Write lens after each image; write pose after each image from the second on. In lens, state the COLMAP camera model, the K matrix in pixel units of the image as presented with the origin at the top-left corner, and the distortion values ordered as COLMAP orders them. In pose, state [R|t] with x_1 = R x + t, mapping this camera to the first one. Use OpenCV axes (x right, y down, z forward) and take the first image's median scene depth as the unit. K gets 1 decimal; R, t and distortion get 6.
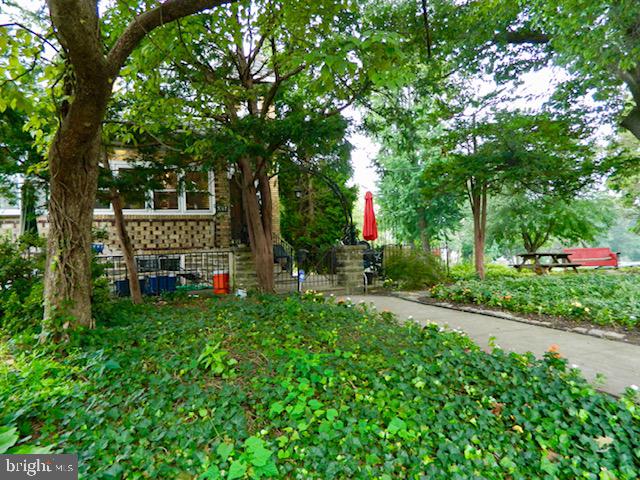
lens RADIAL K [[462.7, 0, 321.6], [0, 462.7, 241.4], [0, 0, 1]] dist [-0.006335, -0.002722]
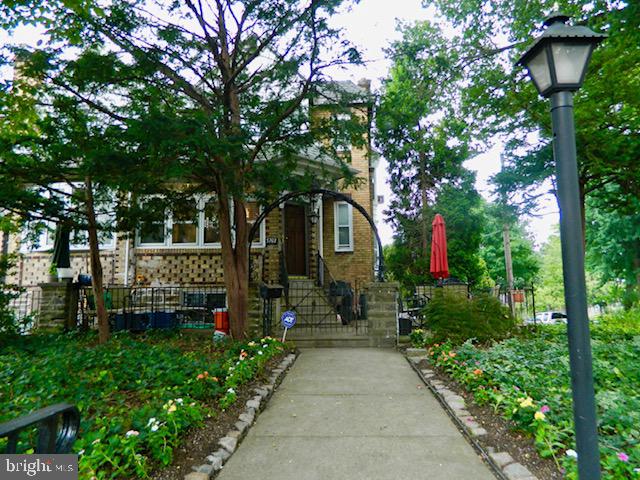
lens RADIAL K [[462.7, 0, 319.2], [0, 462.7, 239.8], [0, 0, 1]] dist [-0.006335, -0.002722]
pose [[0.908460, -0.017590, -0.417602, 0.308643], [-0.013384, 0.997377, -0.071128, -0.009137], [0.417758, 0.070207, 0.905842, 0.214847]]
